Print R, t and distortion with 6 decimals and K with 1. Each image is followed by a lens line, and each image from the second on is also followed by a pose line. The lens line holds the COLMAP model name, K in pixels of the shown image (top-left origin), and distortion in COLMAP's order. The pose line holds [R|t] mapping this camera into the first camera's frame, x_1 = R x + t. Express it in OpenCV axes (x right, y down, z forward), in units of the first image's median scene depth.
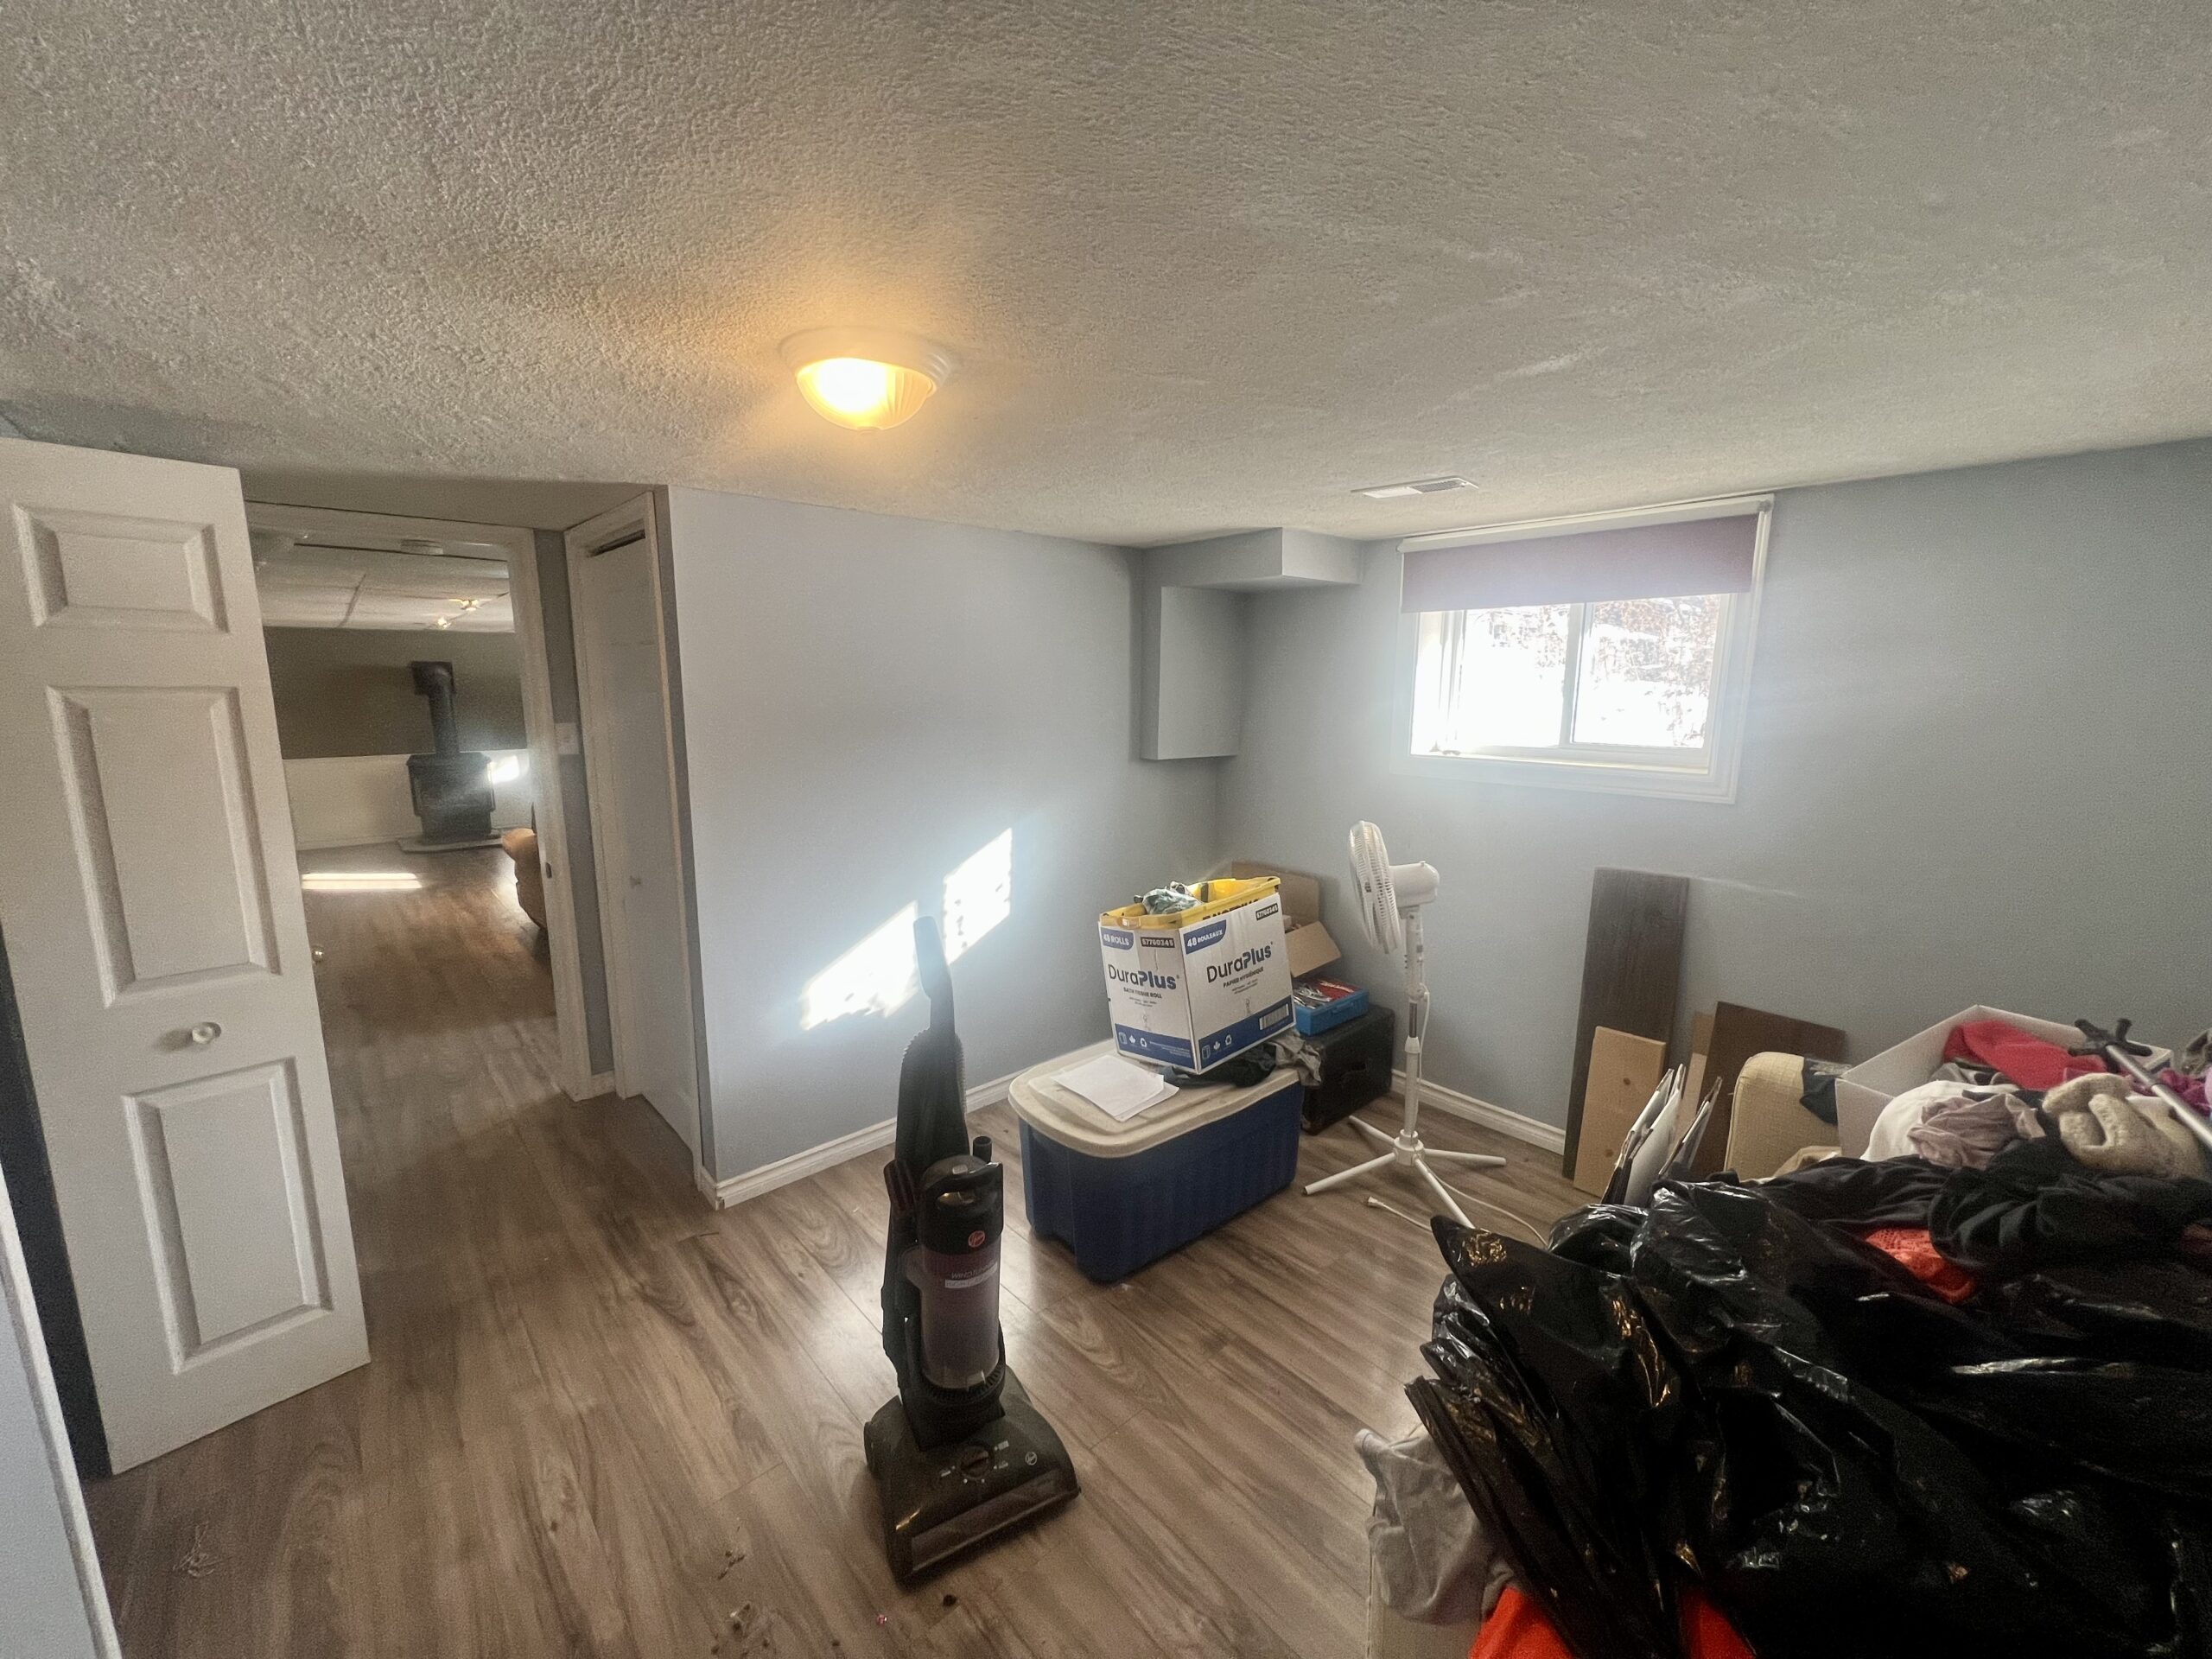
lens RADIAL K [[869.1, 0, 1113.8], [0, 869.1, 825.1], [0, 0, 1]] dist [-0.003424, -0.000239]
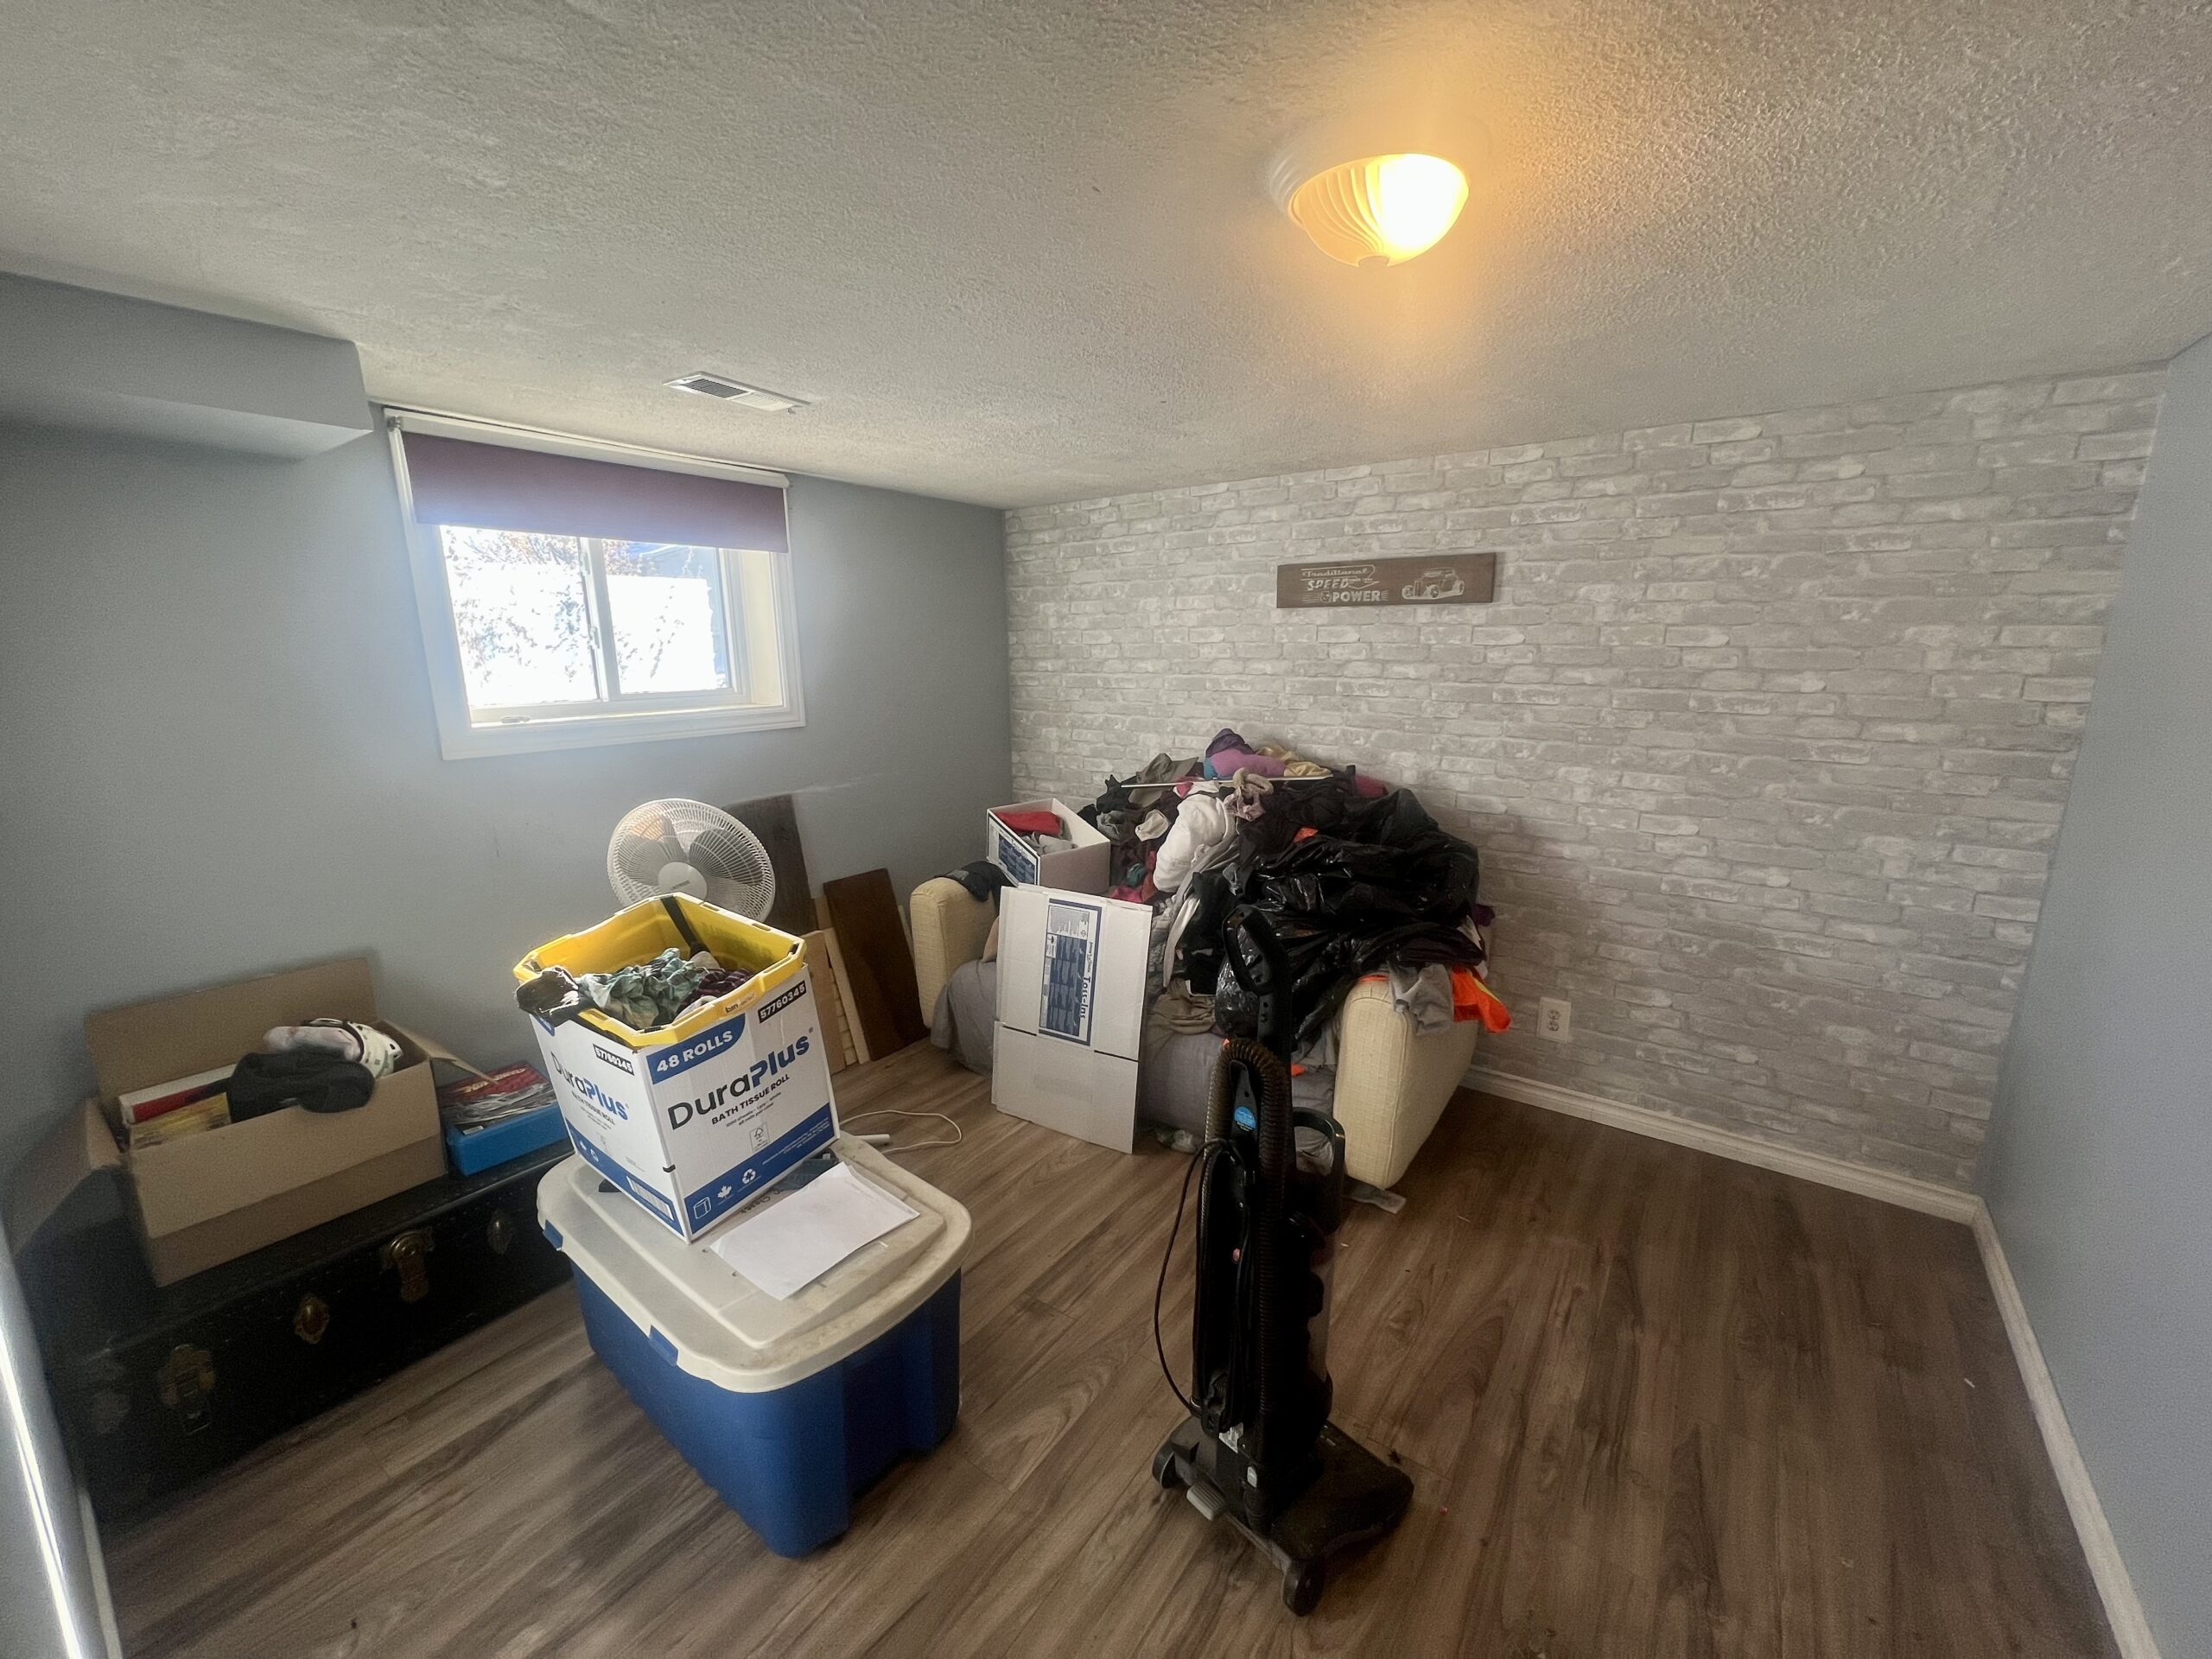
lens RADIAL K [[869.1, 0, 1110.4], [0, 869.1, 820.0], [0, 0, 1]] dist [-0.003424, -0.000239]
pose [[-0.191384, -0.199170, 0.961095, -0.600340], [0.176645, 0.956217, 0.233335, -0.109173], [-0.965489, 0.214429, -0.147822, 0.796669]]
